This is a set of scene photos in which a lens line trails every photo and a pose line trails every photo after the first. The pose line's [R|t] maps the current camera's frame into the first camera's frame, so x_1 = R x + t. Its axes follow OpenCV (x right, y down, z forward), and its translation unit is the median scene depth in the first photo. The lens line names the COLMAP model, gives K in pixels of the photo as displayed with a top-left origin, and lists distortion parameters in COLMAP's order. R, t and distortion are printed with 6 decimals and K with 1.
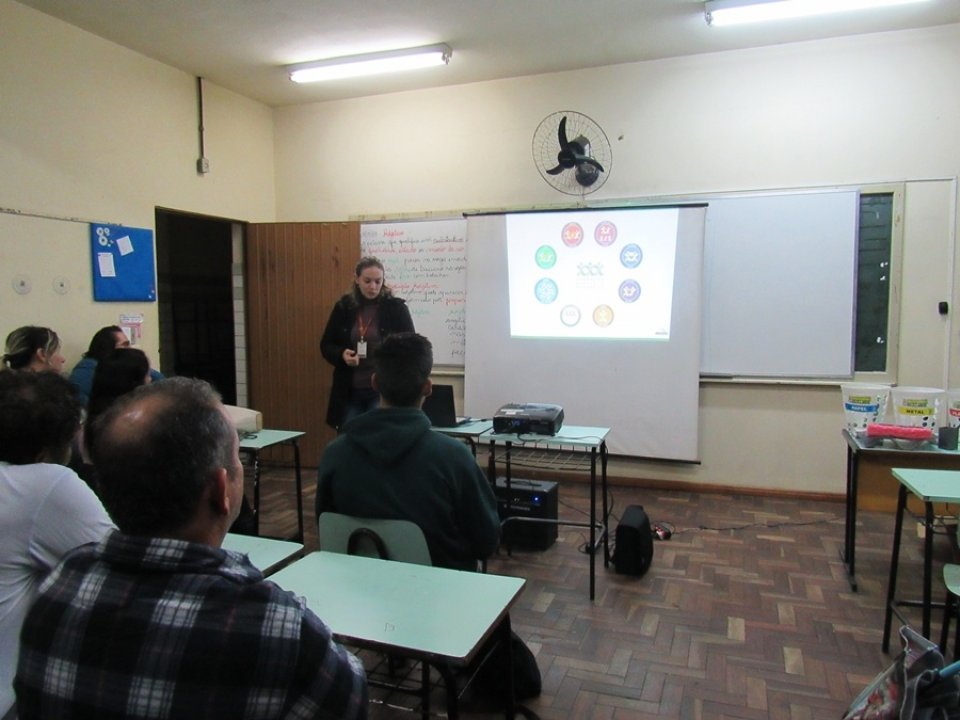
lens RADIAL K [[699.7, 0, 481.3], [0, 699.7, 356.4], [0, 0, 1]] dist [-0.036068, 0.013976]
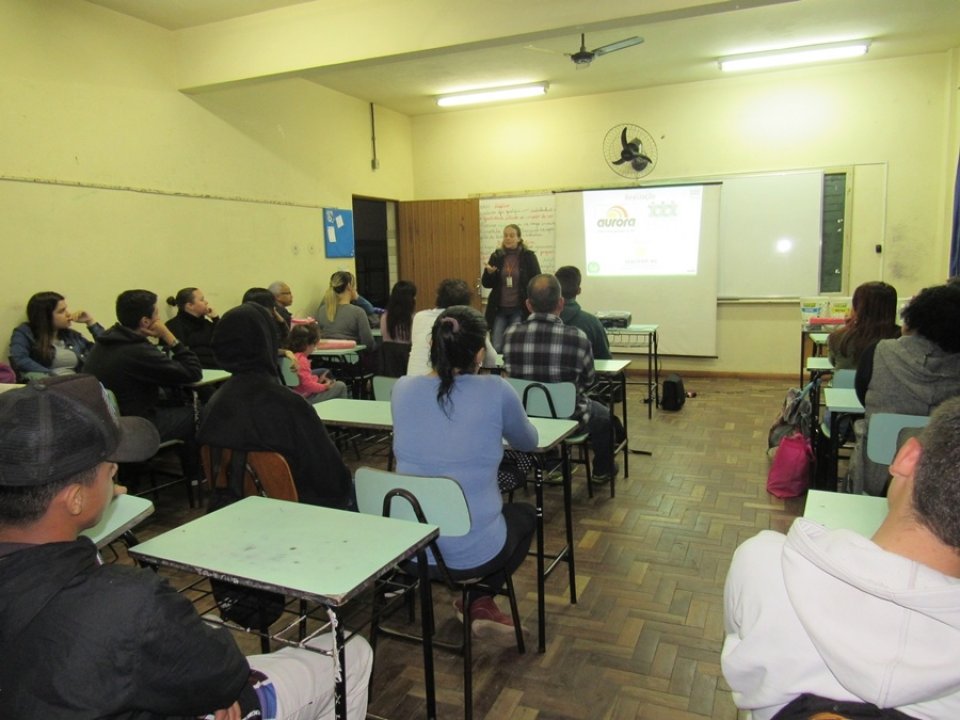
lens RADIAL K [[699.7, 0, 480.7], [0, 699.7, 362.4], [0, 0, 1]] dist [-0.036068, 0.013976]
pose [[0.998510, -0.018275, -0.051409, -0.122137], [0.021993, 0.997111, 0.072702, 0.045812], [0.049932, -0.073725, 0.996028, -0.539315]]
